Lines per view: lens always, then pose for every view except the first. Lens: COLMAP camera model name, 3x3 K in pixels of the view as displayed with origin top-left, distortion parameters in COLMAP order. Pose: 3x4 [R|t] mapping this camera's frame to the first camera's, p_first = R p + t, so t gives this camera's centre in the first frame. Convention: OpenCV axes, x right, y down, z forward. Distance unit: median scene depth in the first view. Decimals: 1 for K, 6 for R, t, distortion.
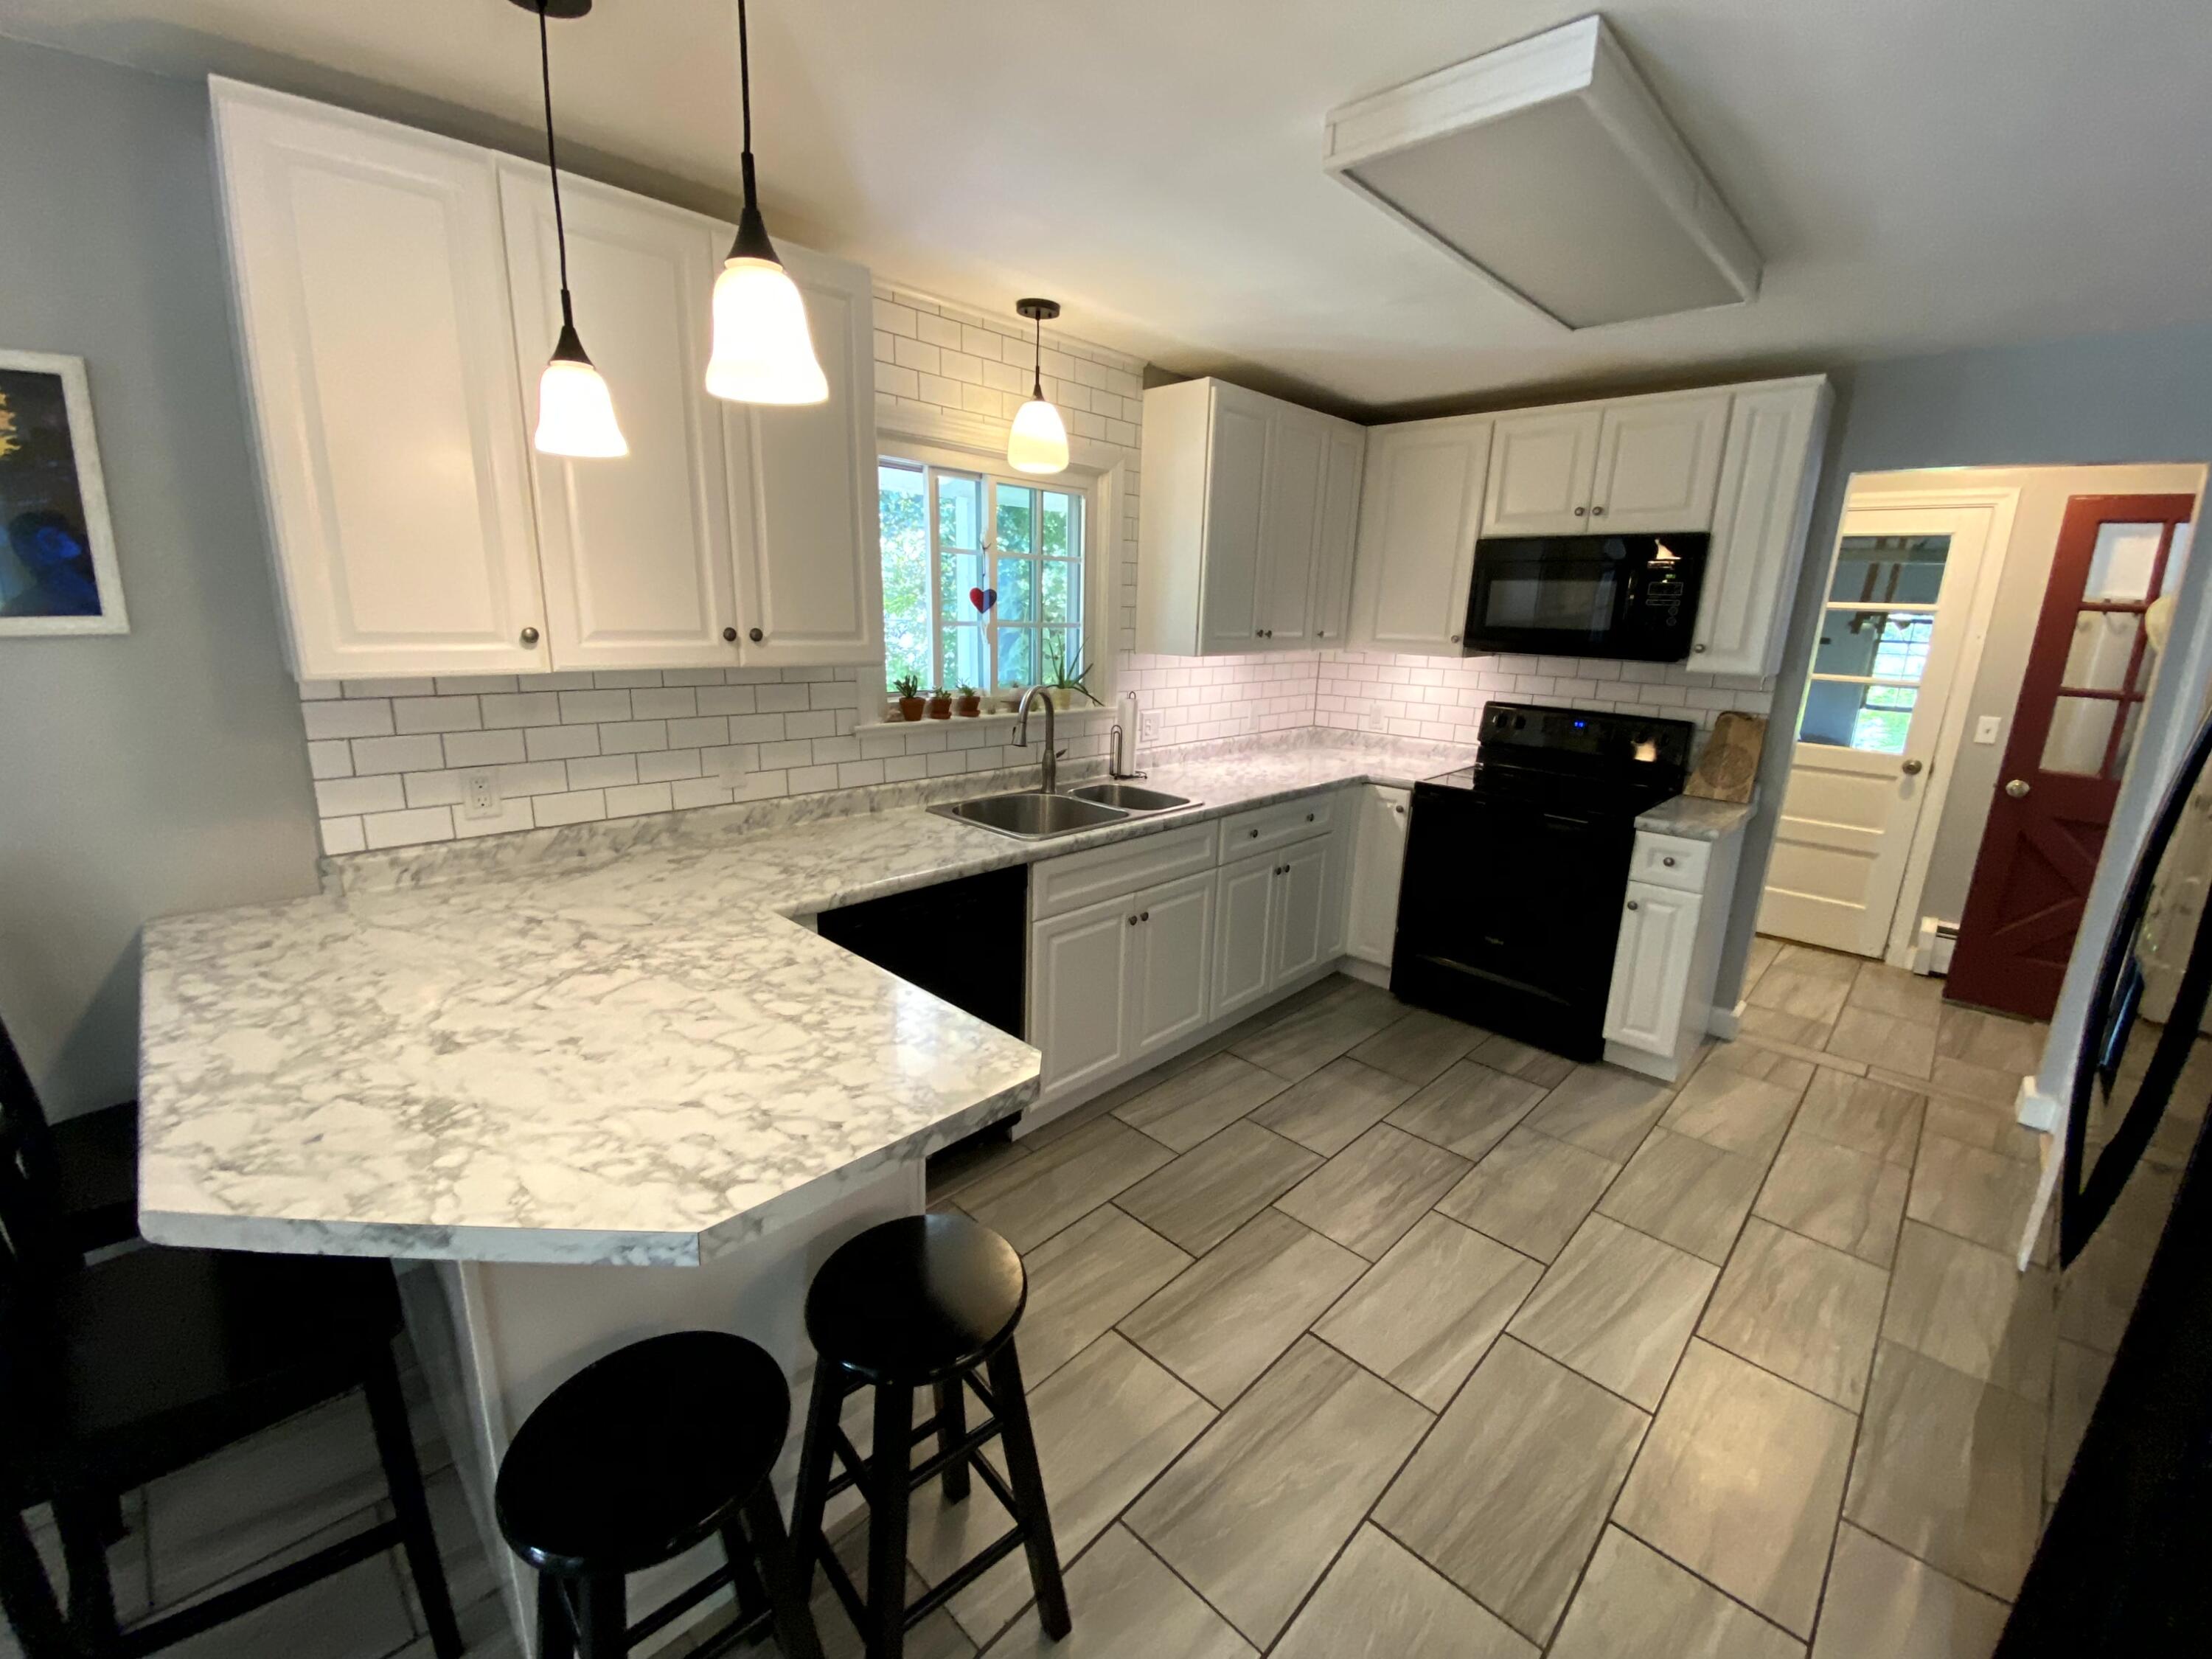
lens RADIAL K [[905.9, 0, 1107.0], [0, 905.9, 835.0], [0, 0, 1]] dist [0.018549, -0.023423]
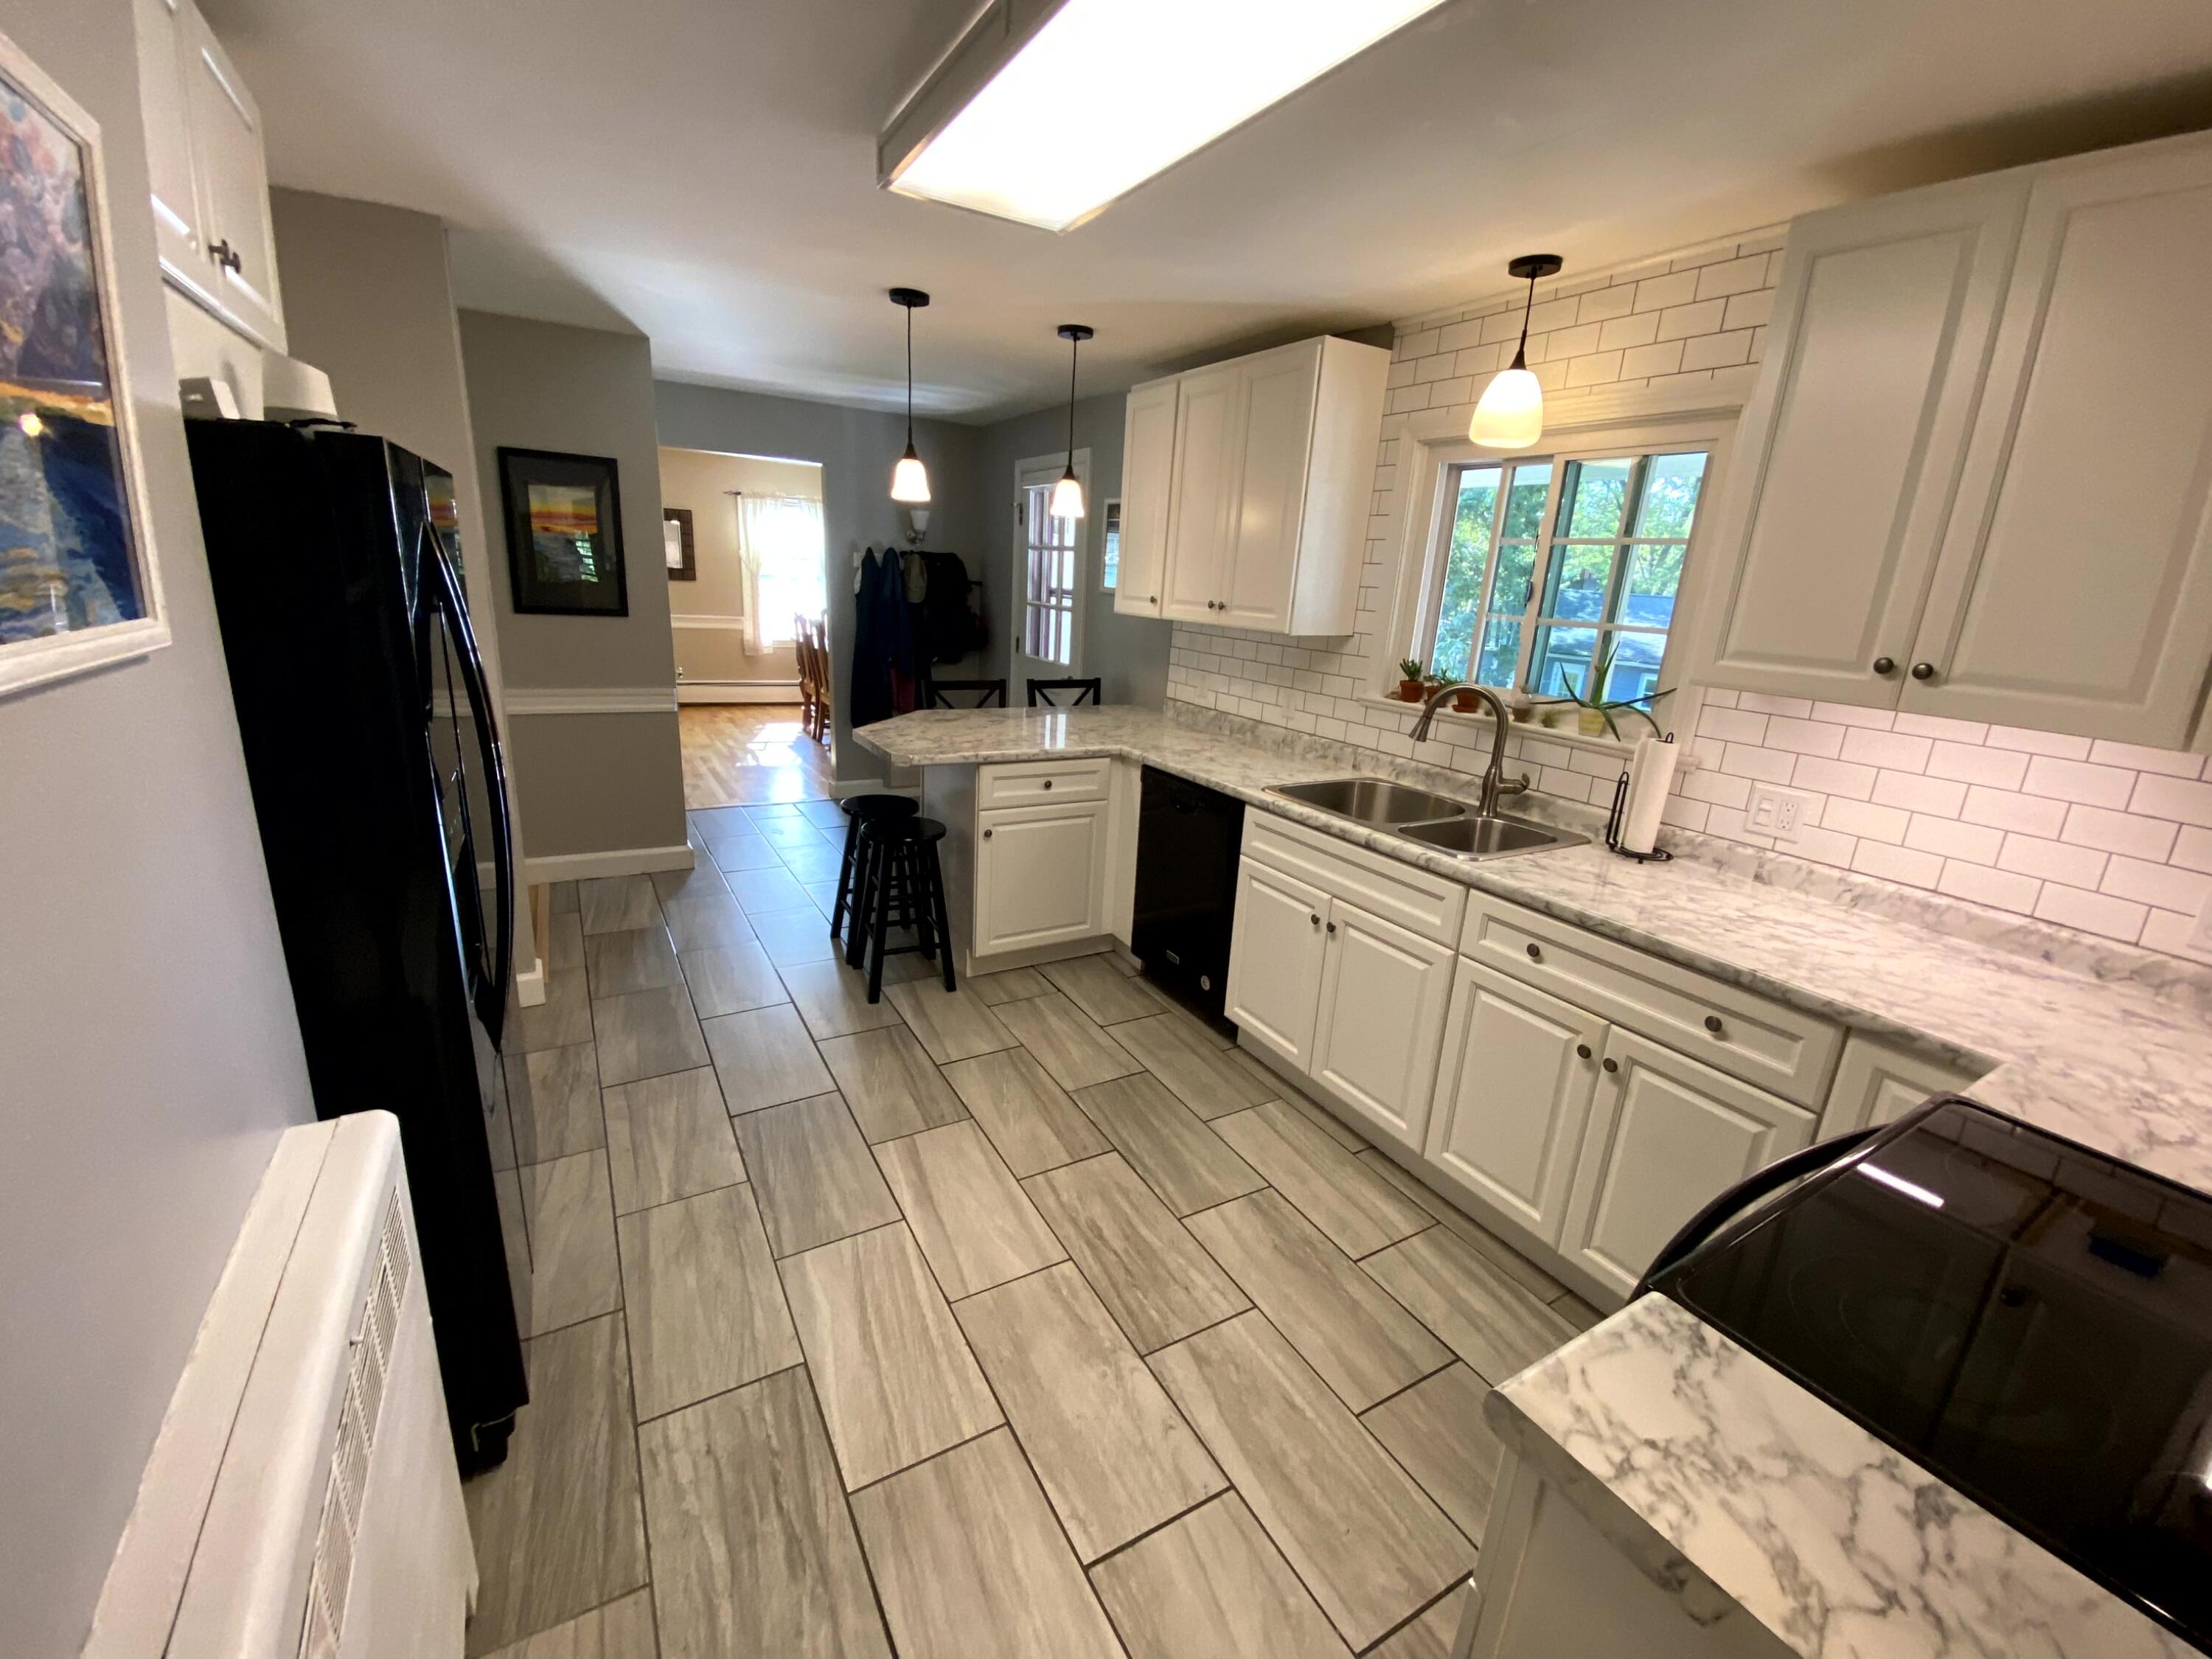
lens RADIAL K [[905.9, 0, 1107.0], [0, 905.9, 835.0], [0, 0, 1]] dist [0.018549, -0.023423]
pose [[-0.269998, 0.230144, -0.934952, 1.001744], [-0.288036, 0.907244, 0.306503, -0.224503], [0.918769, 0.352055, -0.178664, 0.972829]]
